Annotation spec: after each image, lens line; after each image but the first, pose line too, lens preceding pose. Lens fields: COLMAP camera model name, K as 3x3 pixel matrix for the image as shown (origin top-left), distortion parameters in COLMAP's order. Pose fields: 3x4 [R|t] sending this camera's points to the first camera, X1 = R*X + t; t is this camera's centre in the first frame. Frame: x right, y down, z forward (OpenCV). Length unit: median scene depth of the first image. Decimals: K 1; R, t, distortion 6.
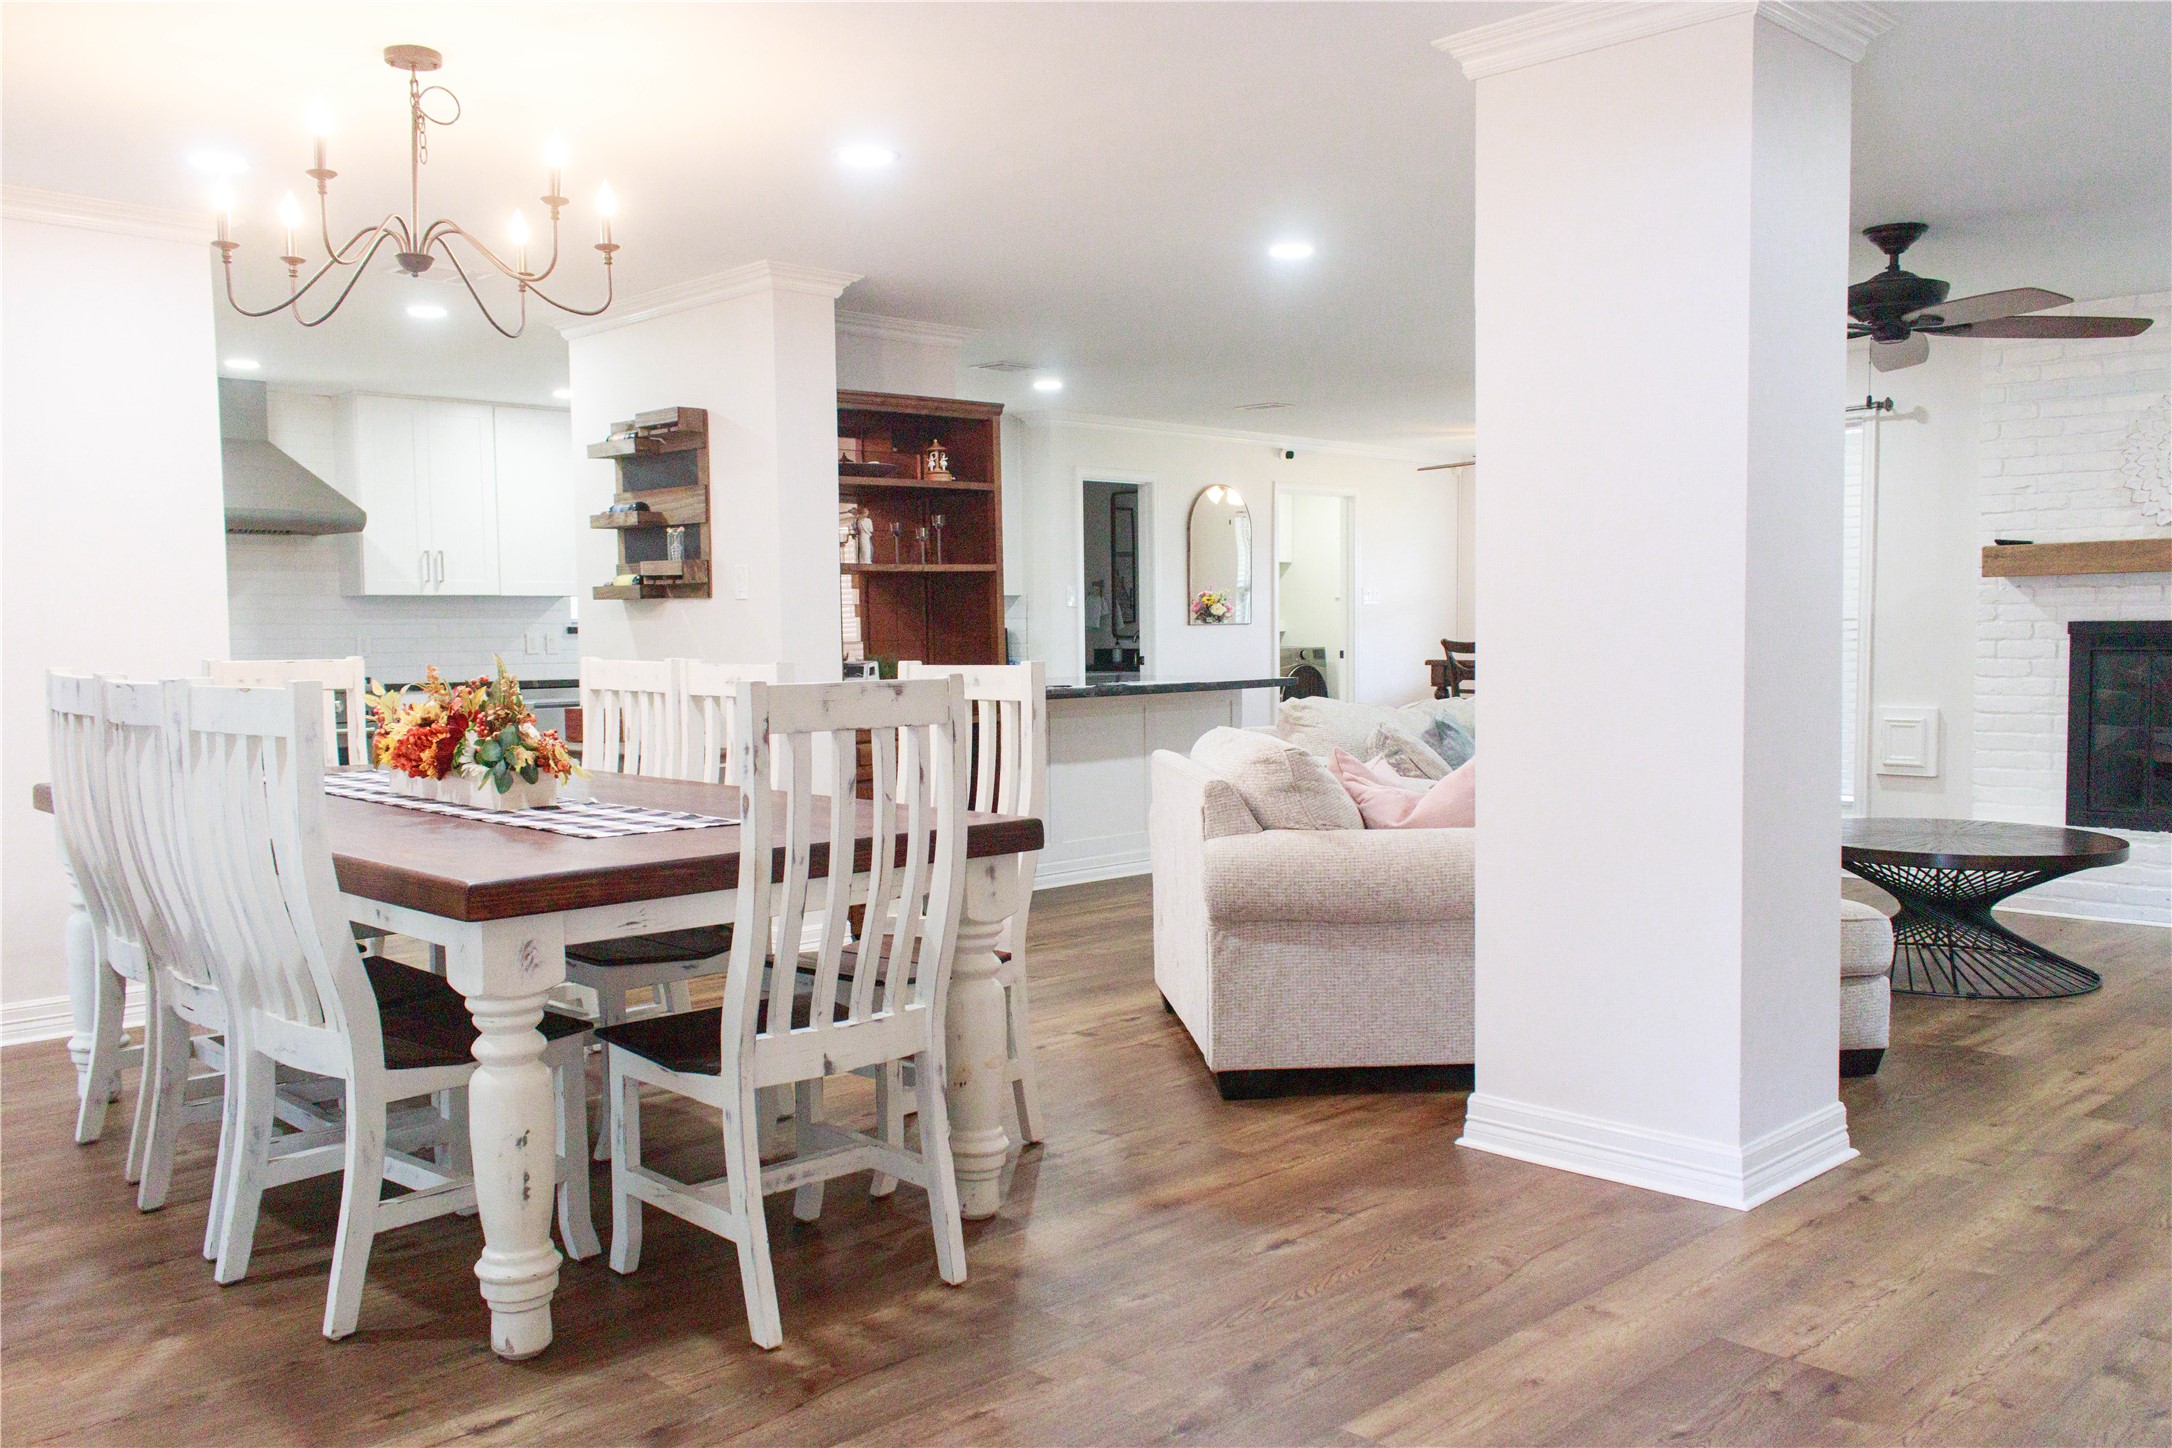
lens RADIAL K [[1757.4, 0, 1020.5], [0, 1757.4, 724.2], [0, 0, 1]] dist [0.023497, 0.003188]
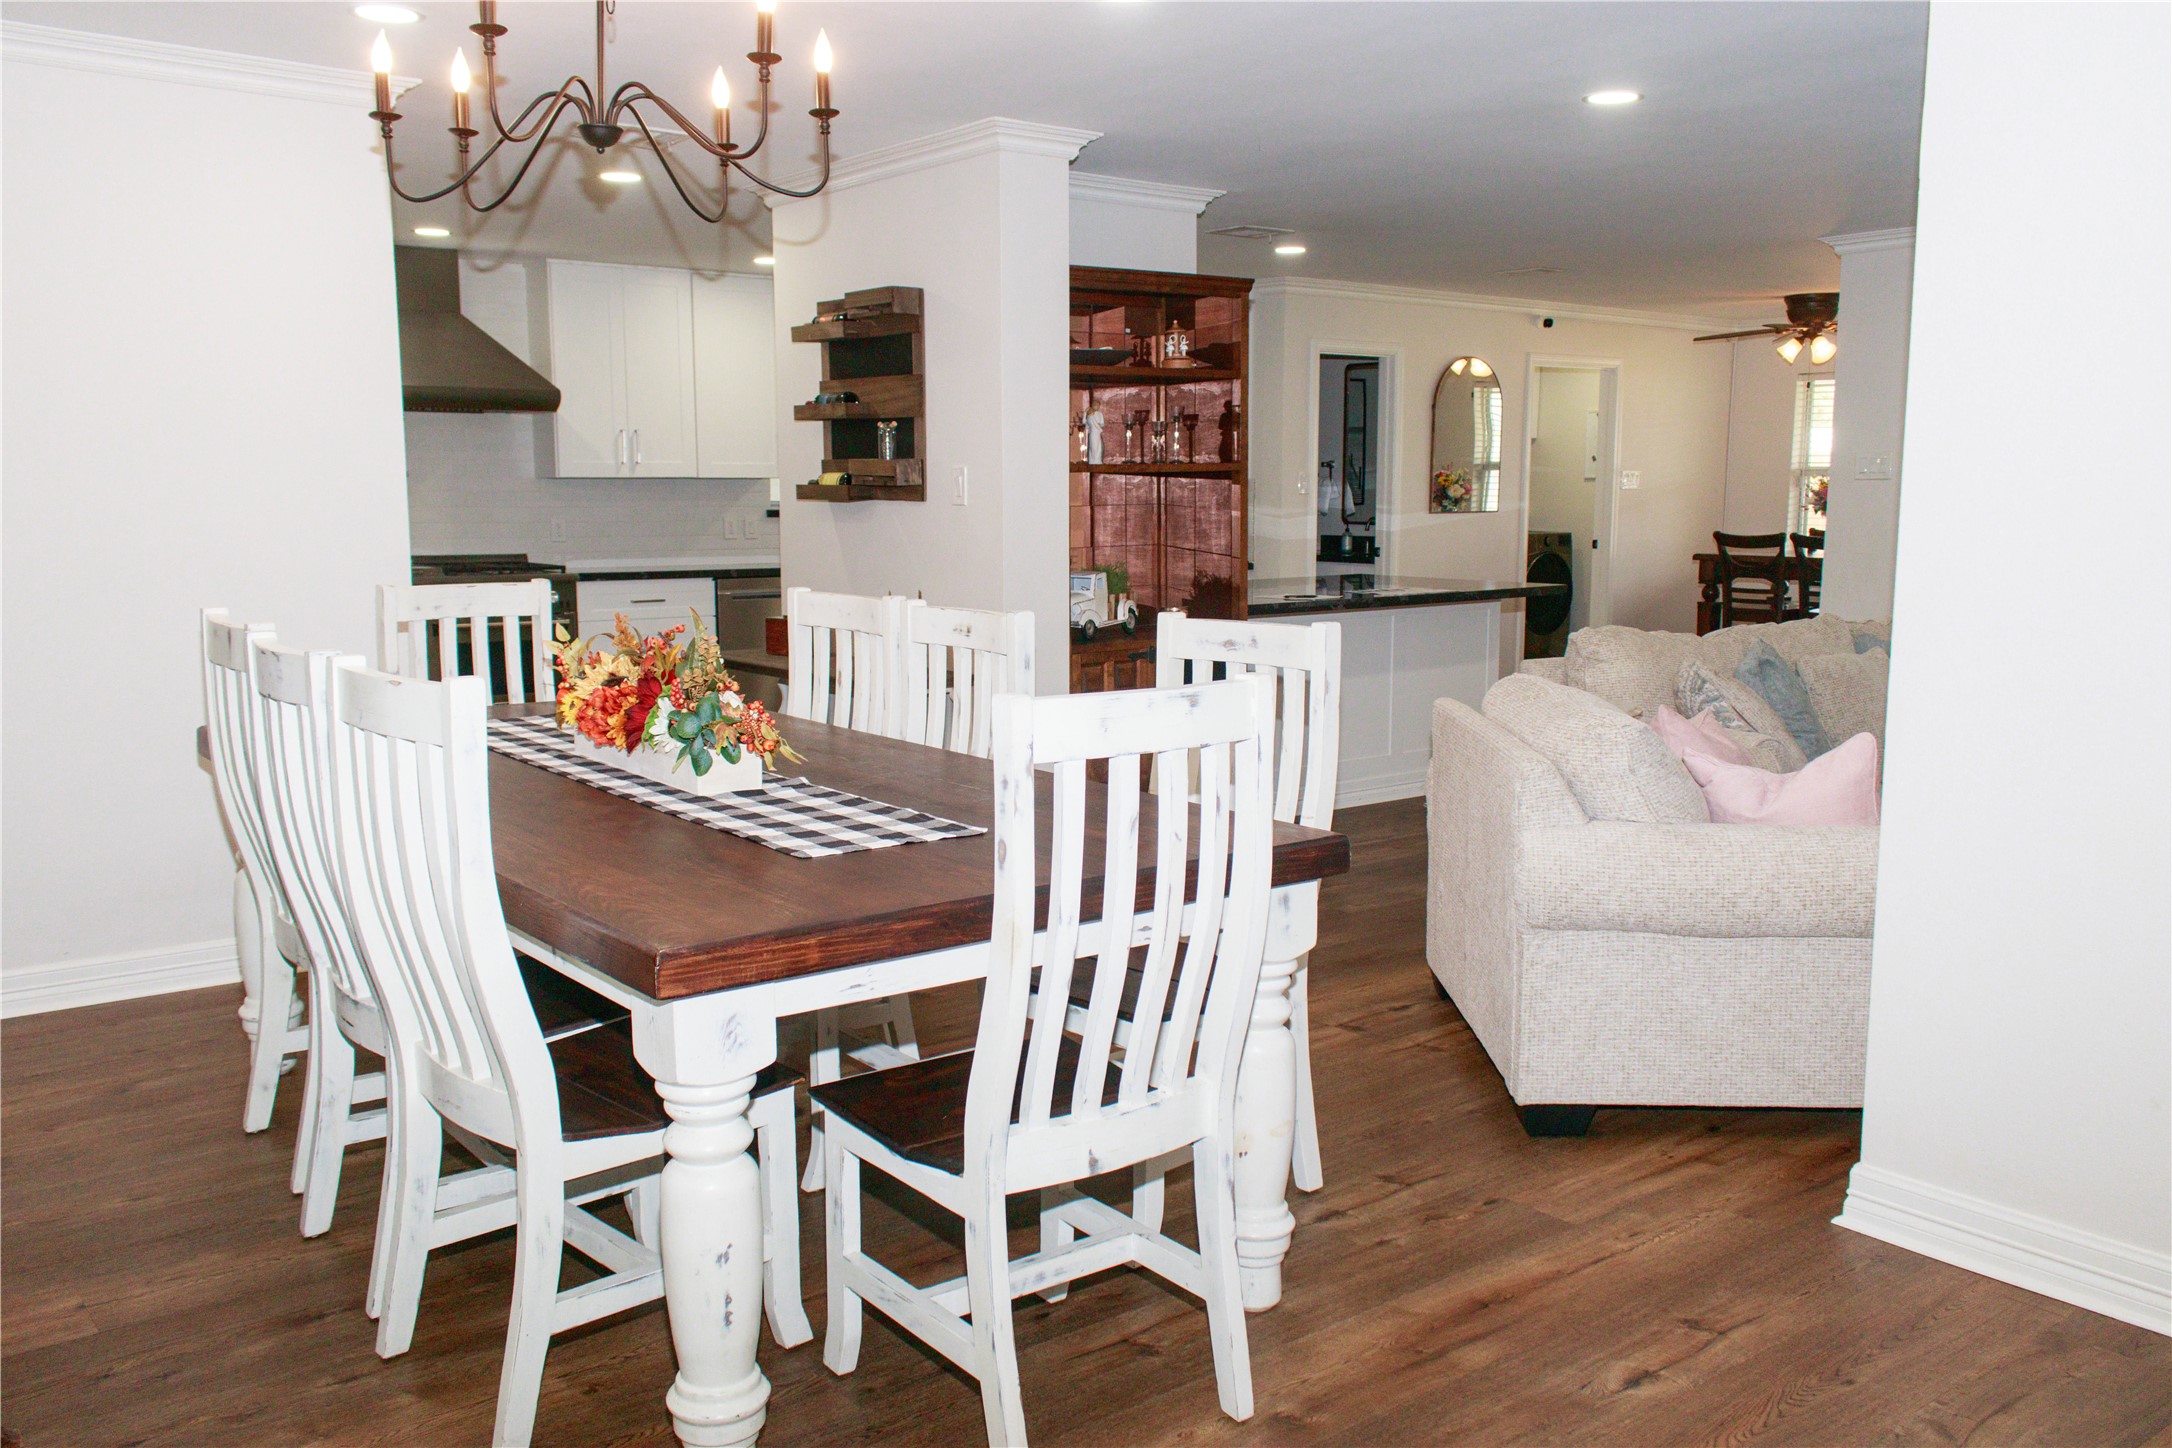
lens RADIAL K [[1757.4, 0, 1020.5], [0, 1757.4, 724.2], [0, 0, 1]] dist [0.023497, 0.003188]
pose [[0.994198, 0.026342, -0.104295, -0.048375], [-0.017580, 0.996307, 0.084049, -0.055259], [0.106124, -0.081728, 0.990989, 0.162793]]
